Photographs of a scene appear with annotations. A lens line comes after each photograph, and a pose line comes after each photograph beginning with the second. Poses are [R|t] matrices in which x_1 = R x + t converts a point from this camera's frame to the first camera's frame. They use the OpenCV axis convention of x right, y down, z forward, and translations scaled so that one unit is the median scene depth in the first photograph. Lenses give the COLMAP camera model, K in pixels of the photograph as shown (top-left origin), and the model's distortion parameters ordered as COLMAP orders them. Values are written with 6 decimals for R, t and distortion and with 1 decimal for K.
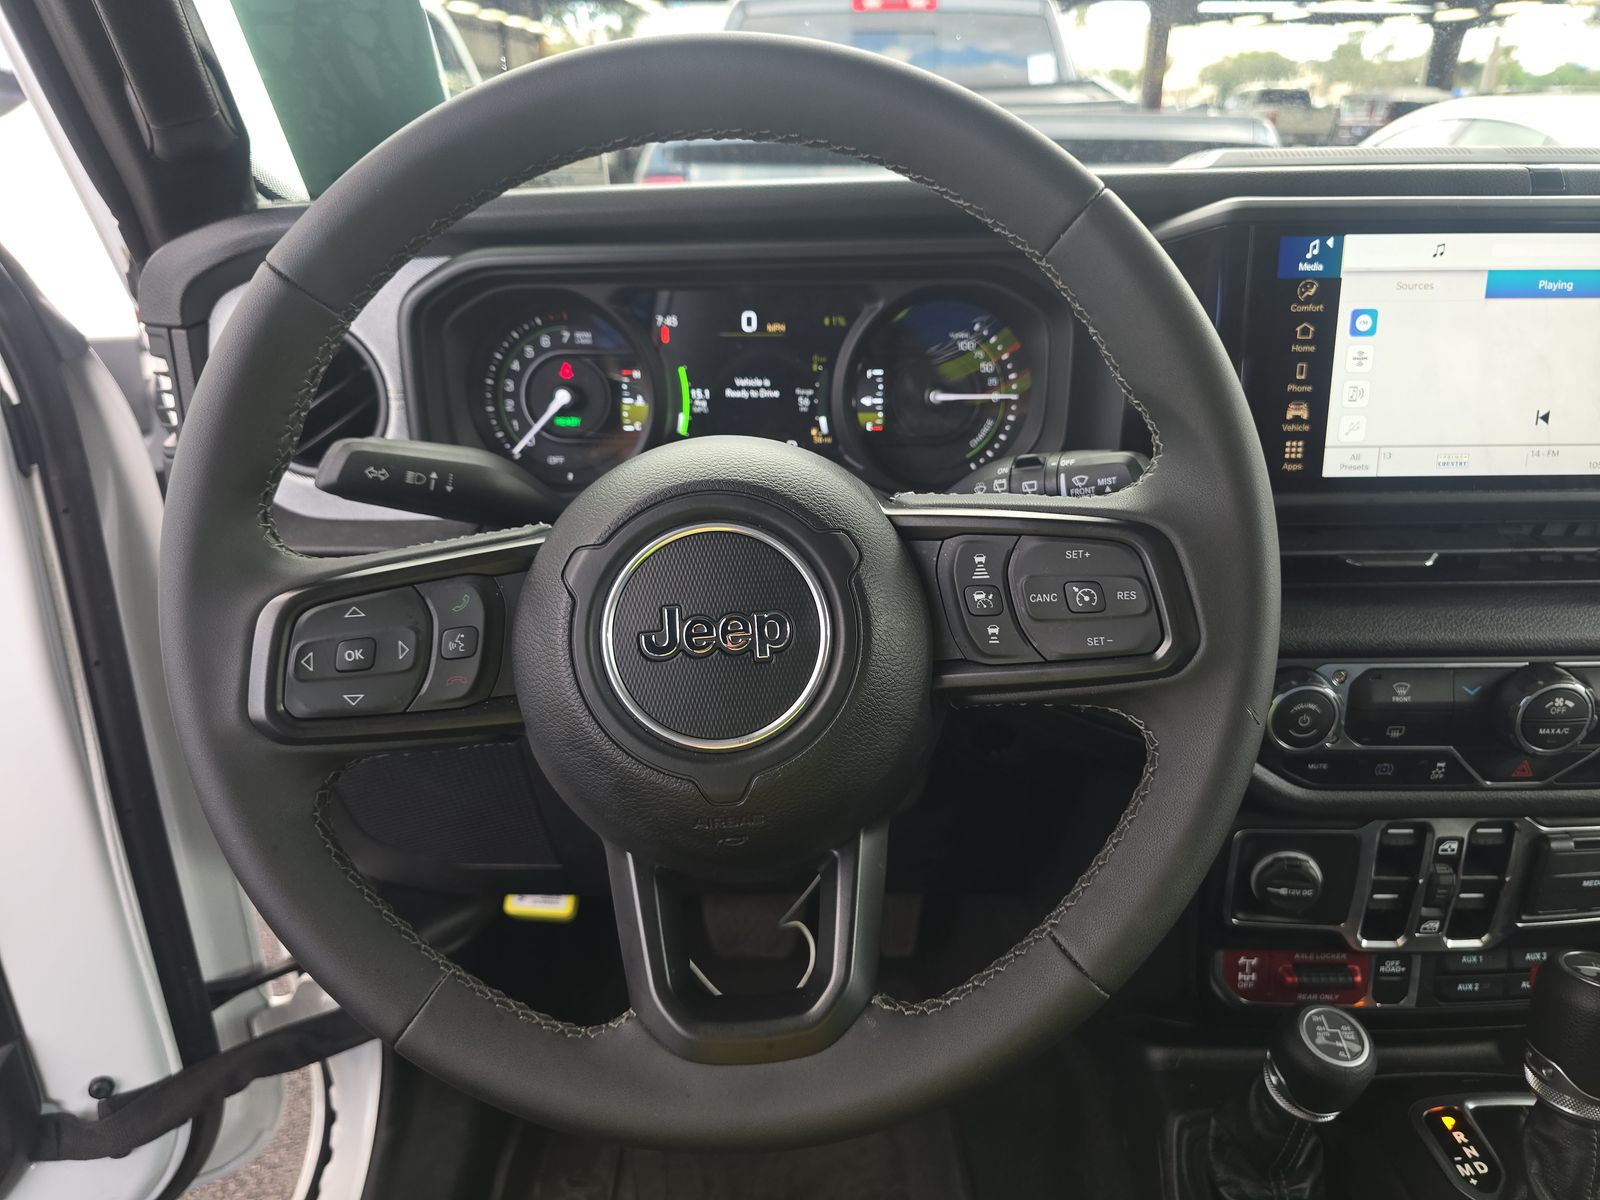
lens RADIAL K [[1076.2, 0, 807.5], [0, 1076.2, 629.8], [0, 0, 1]] dist [0.020496, -0.046014]
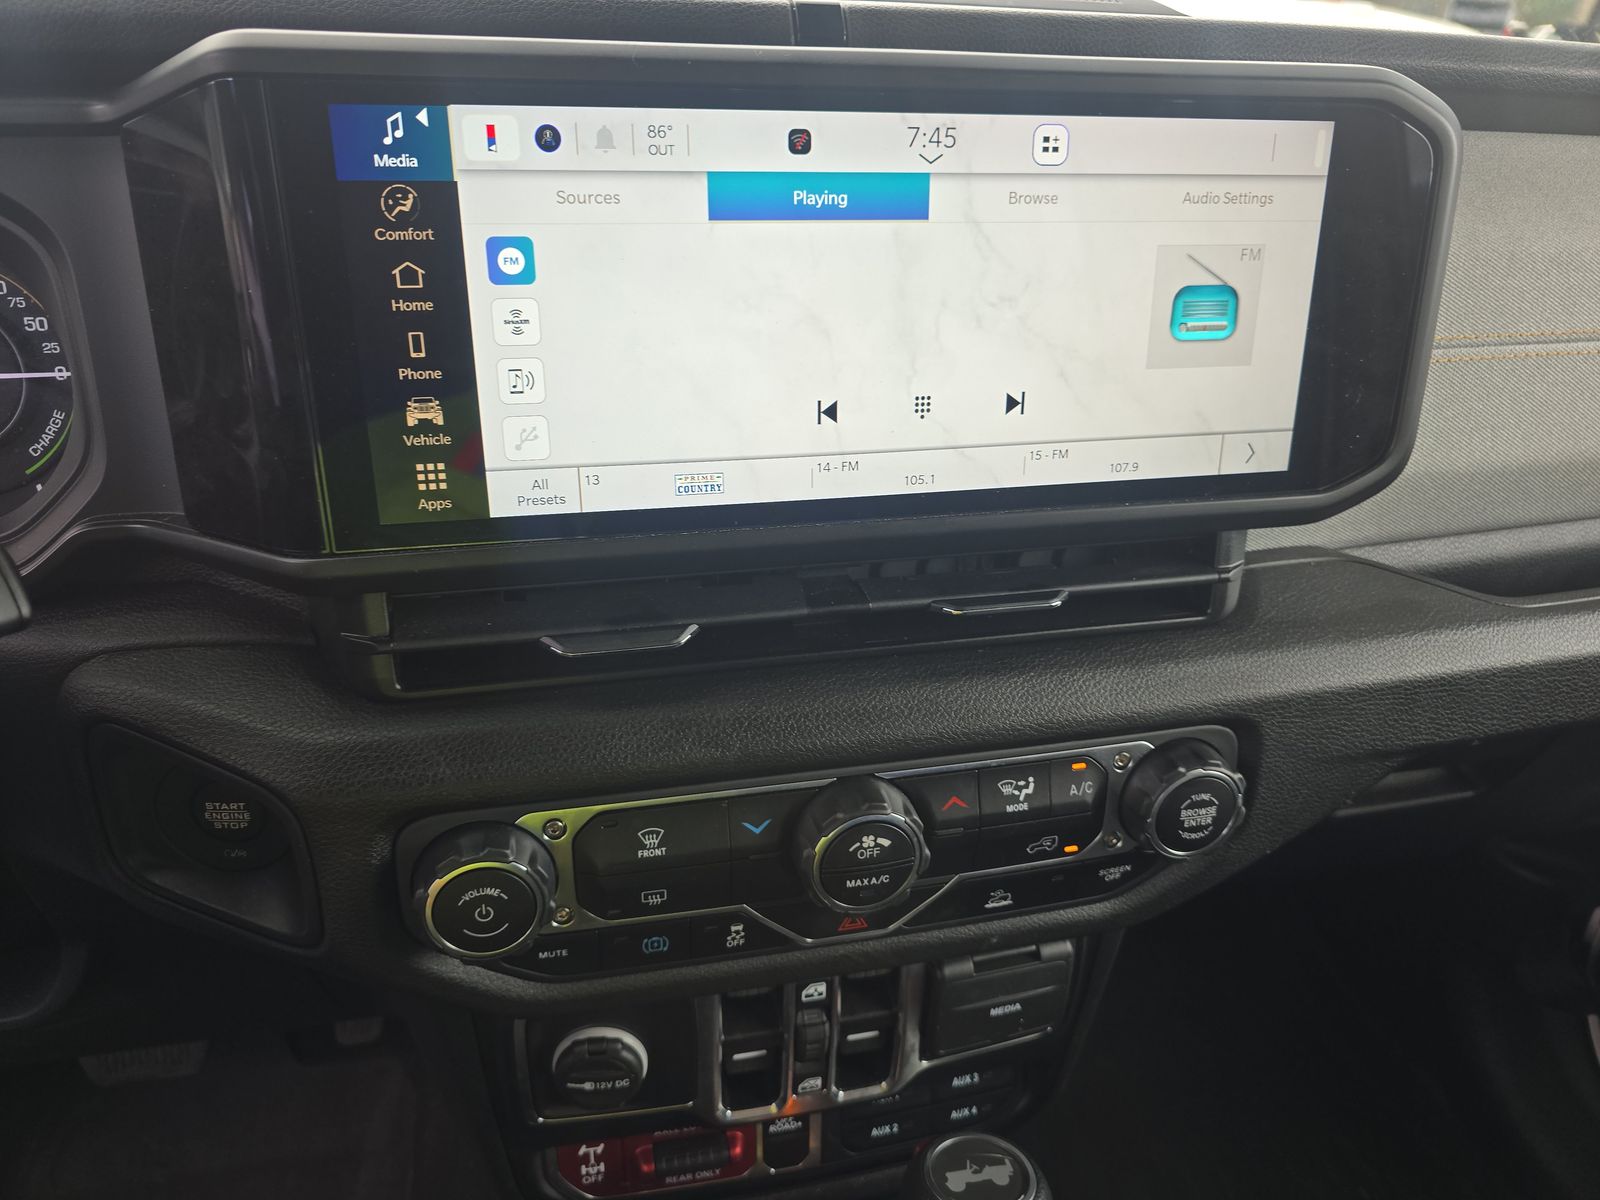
lens RADIAL K [[1076.2, 0, 807.5], [0, 1076.2, 629.8], [0, 0, 1]] dist [0.020496, -0.046014]
pose [[0.970523, -0.073629, 0.229487, 0.510815], [0.052288, 0.993838, 0.097736, -0.130261], [-0.235269, -0.082856, 0.968392, 0.364105]]
